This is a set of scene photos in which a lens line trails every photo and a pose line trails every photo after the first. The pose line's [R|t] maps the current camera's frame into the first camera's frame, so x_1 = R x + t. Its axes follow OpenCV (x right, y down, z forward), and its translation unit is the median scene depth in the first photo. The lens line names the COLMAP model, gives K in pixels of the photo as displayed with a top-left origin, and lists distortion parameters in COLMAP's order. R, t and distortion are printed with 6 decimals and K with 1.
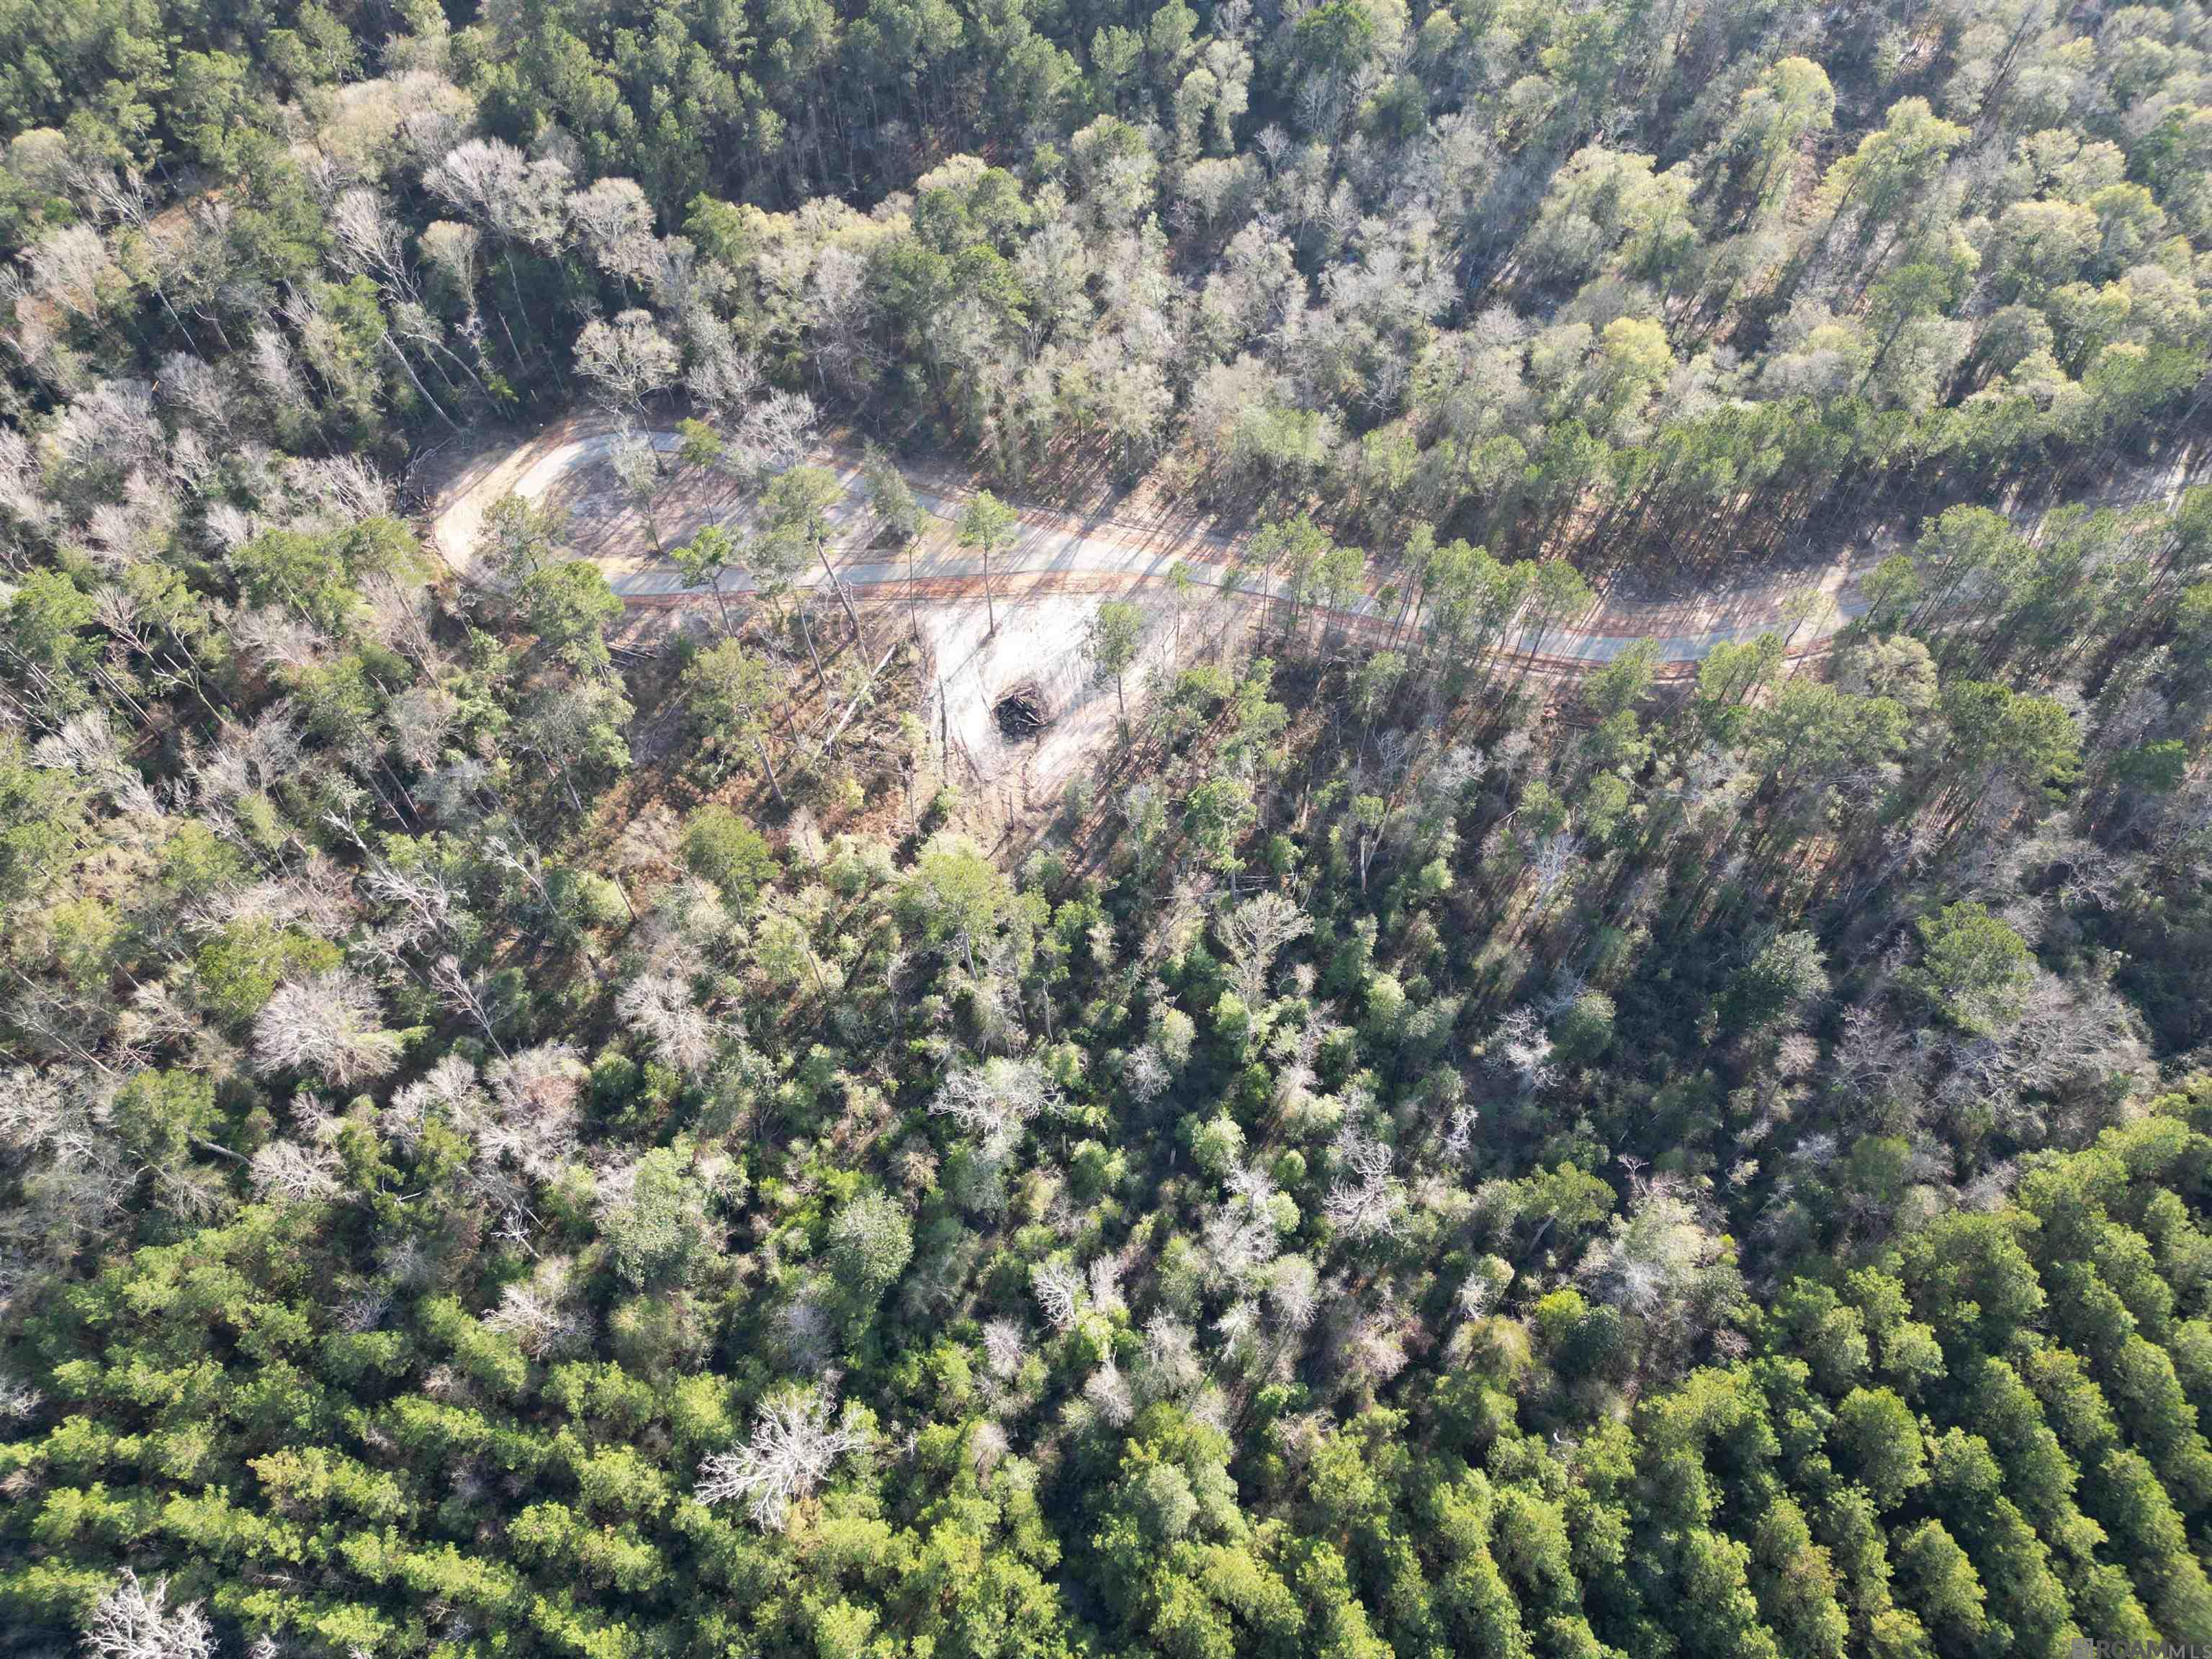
lens RADIAL K [[1530.7, 0, 1099.4], [0, 1530.7, 836.8], [0, 0, 1]] dist [0.075280, -0.066335]
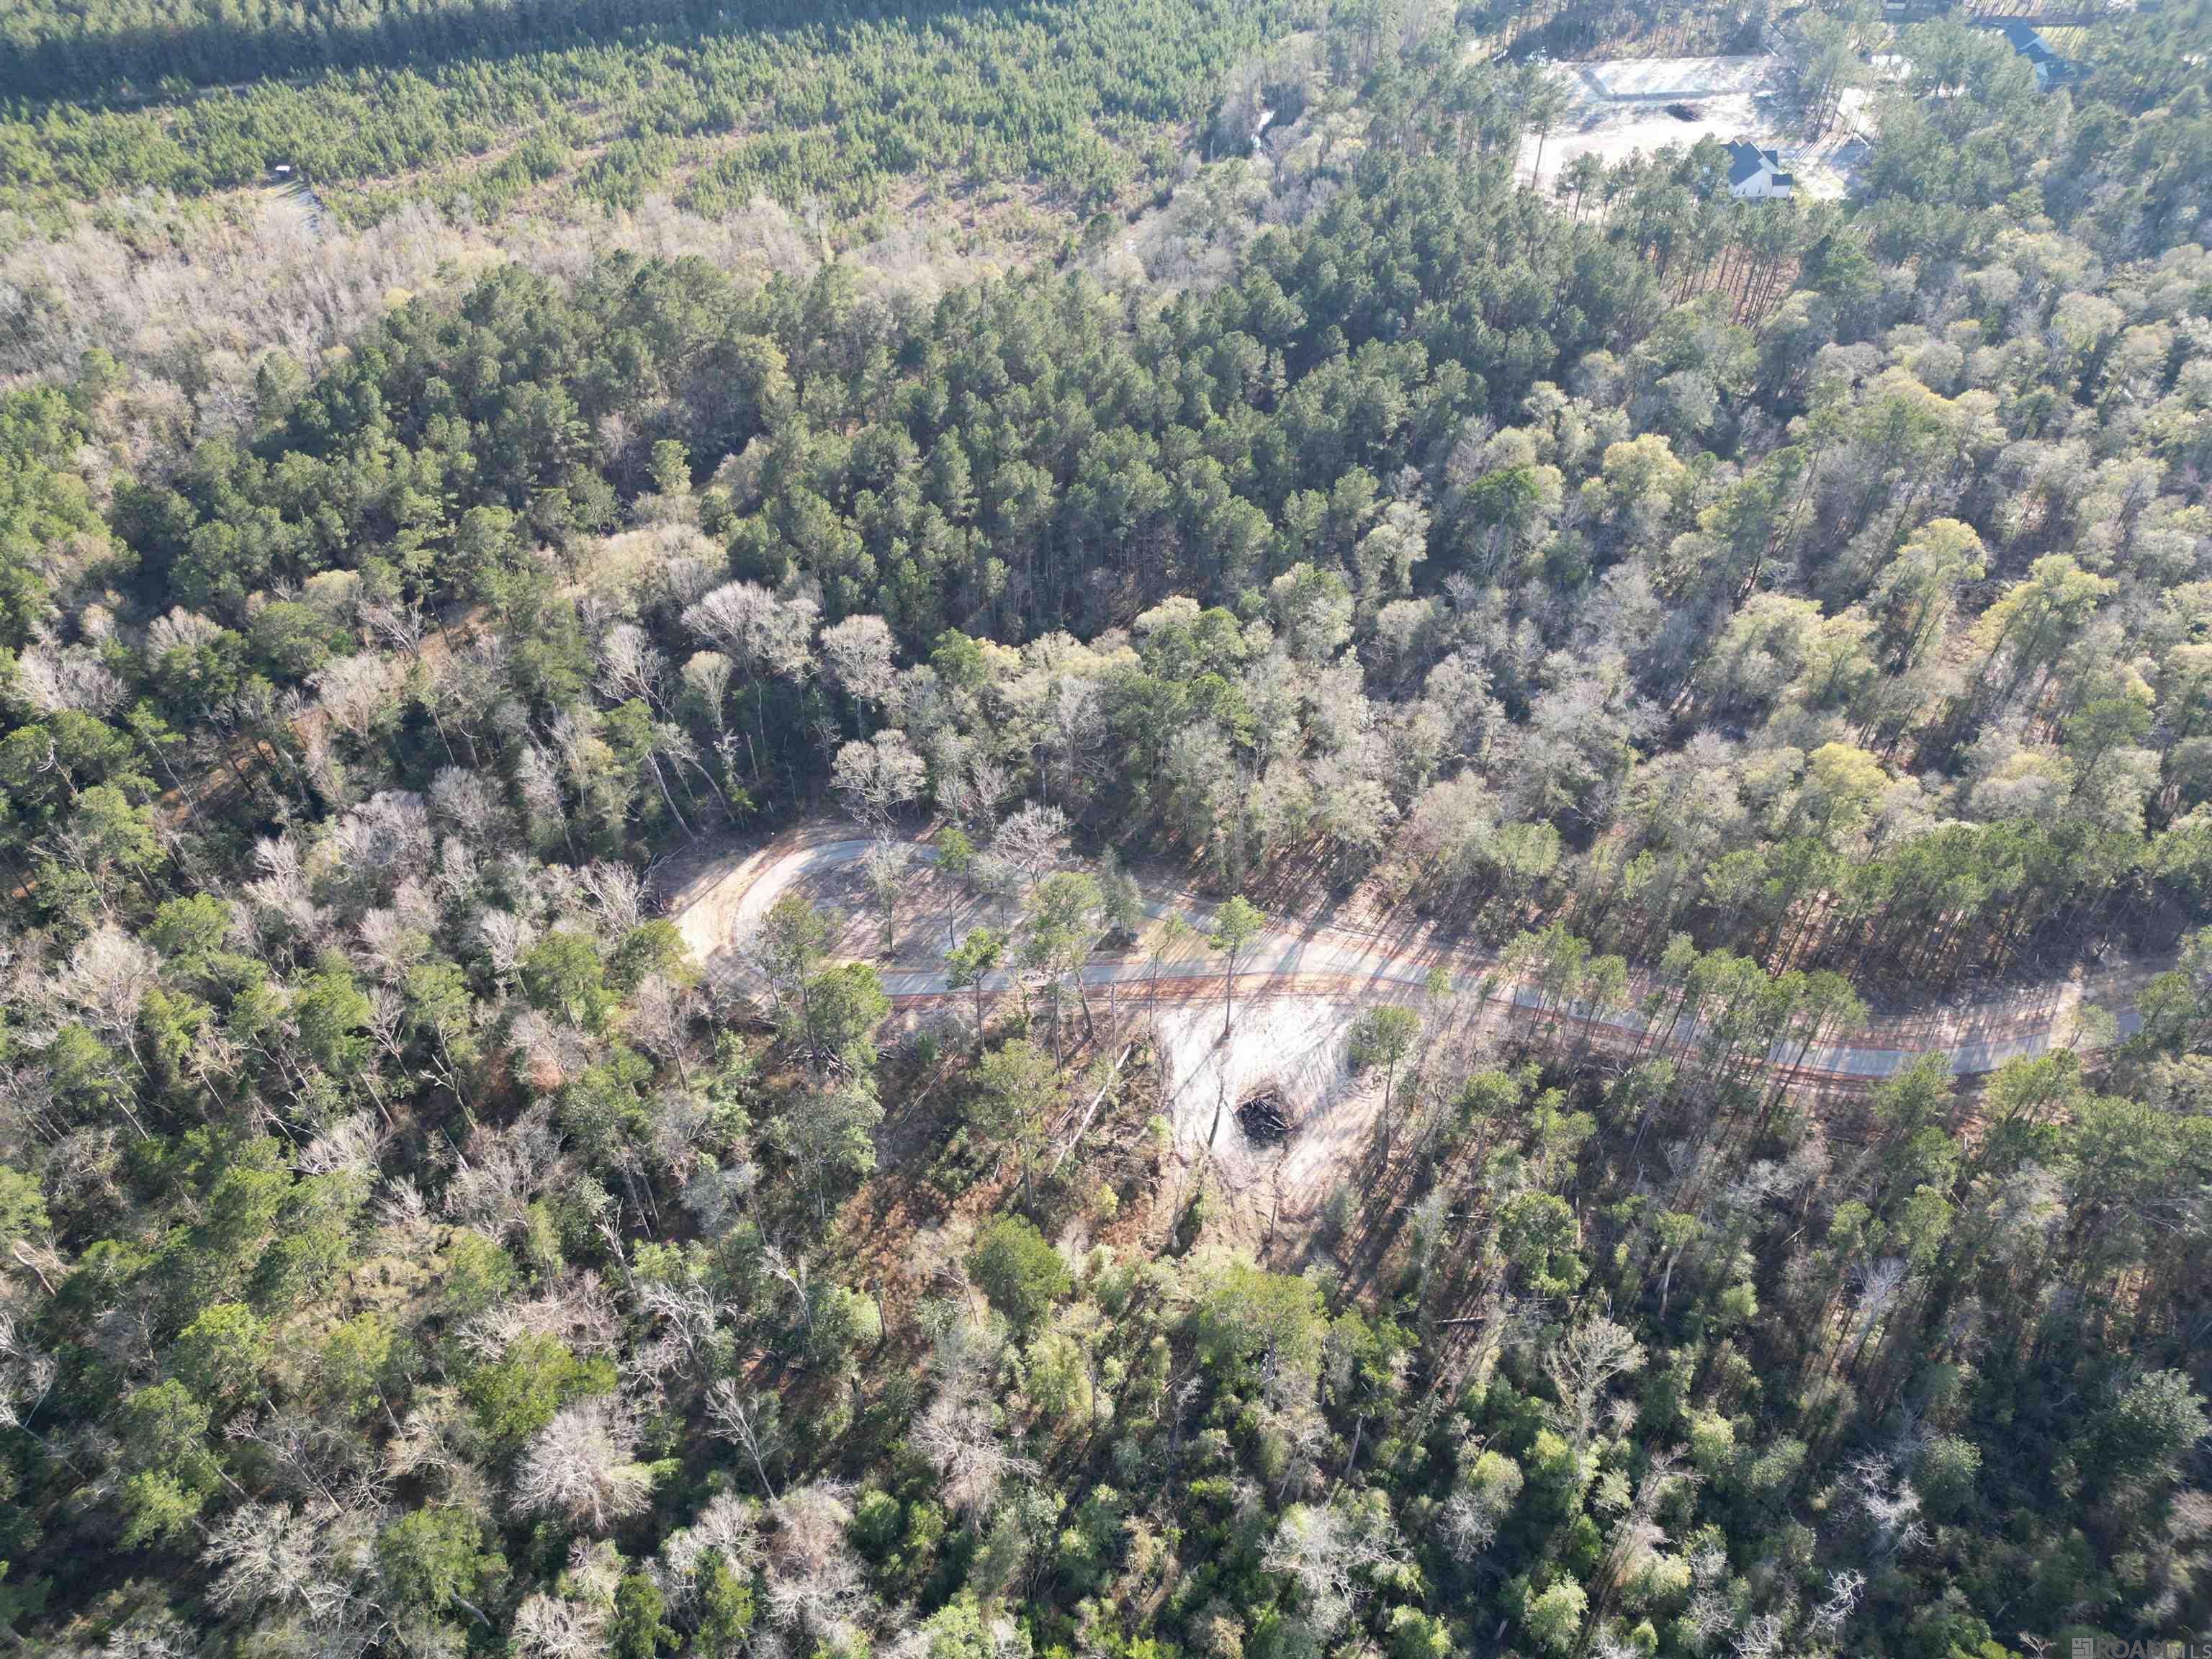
lens RADIAL K [[1539.8, 0, 1095.8], [0, 1539.8, 828.1], [0, 0, 1]] dist [0.085489, -0.086747]
pose [[0.999955, 0.007861, -0.005327, -0.152567], [-0.008976, 0.965588, -0.259923, -0.001485], [0.003101, 0.259959, 0.965615, -0.002680]]
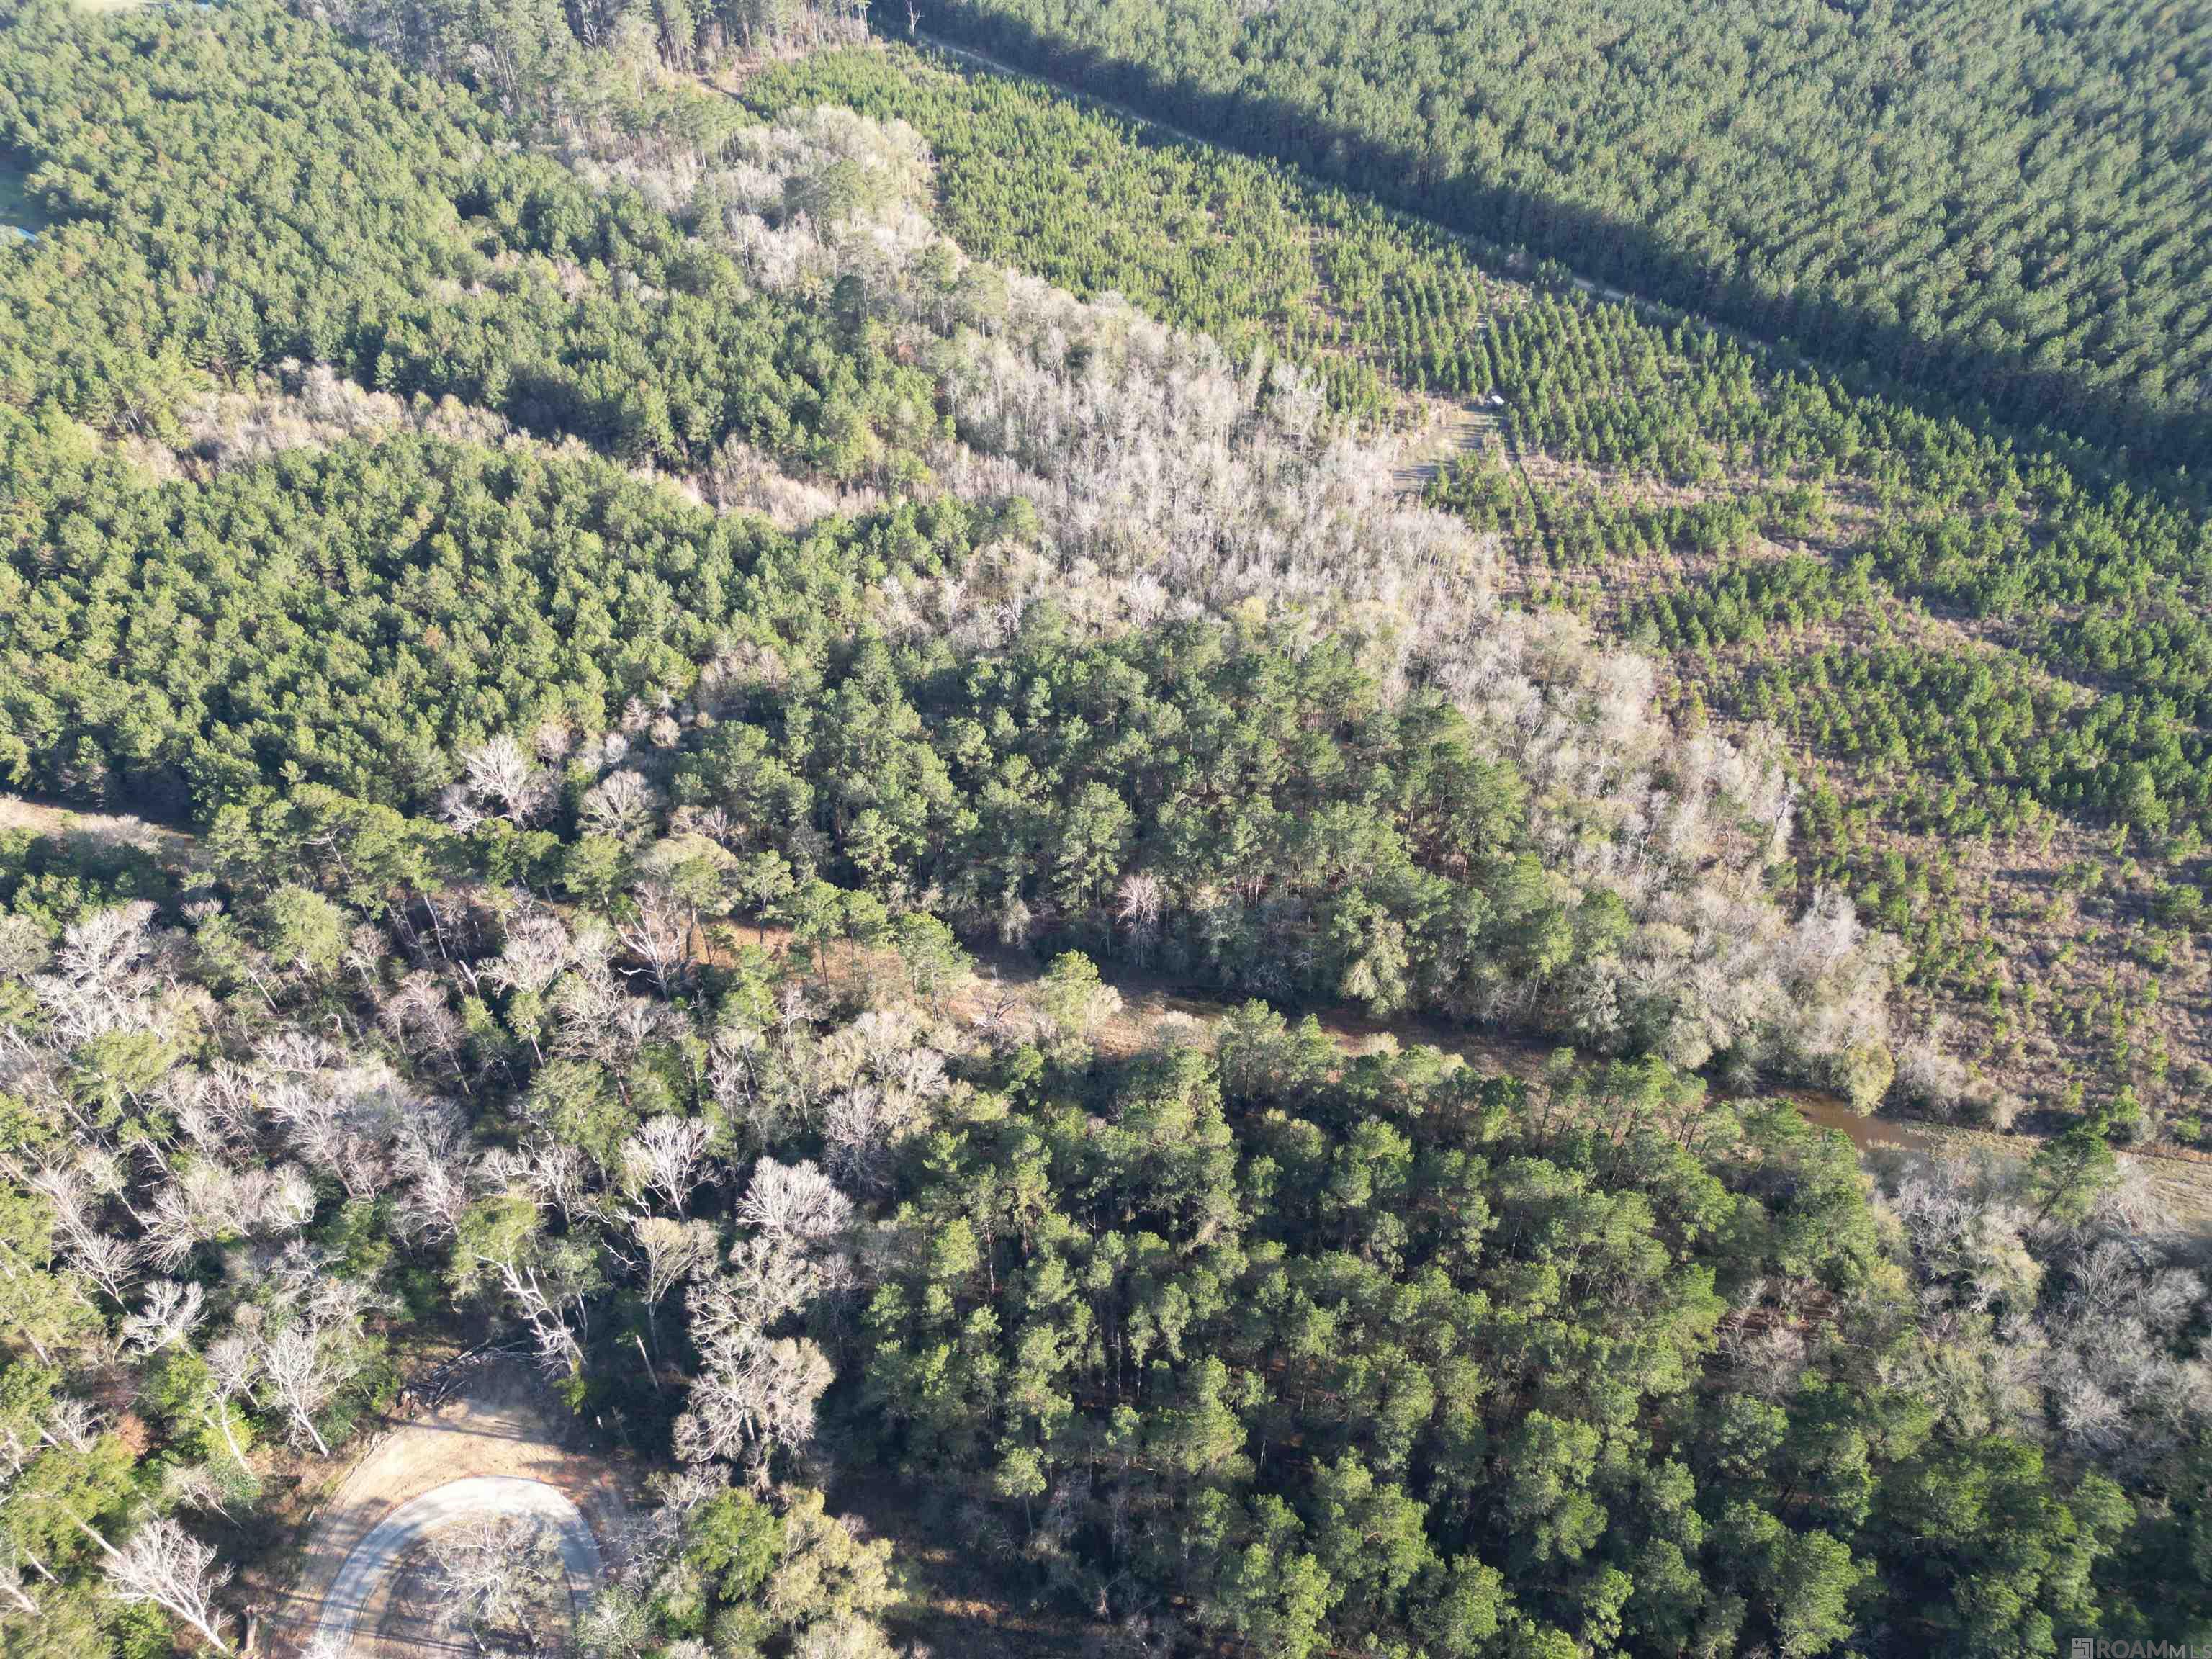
lens RADIAL K [[1542.5, 0, 1097.2], [0, 1542.5, 823.8], [0, 0, 1]] dist [0.087266, -0.086904]
pose [[0.408721, 0.617318, -0.672210, 0.099888], [-0.783742, 0.614811, 0.088071, -0.817287], [0.467649, 0.490842, 0.735104, 0.414179]]
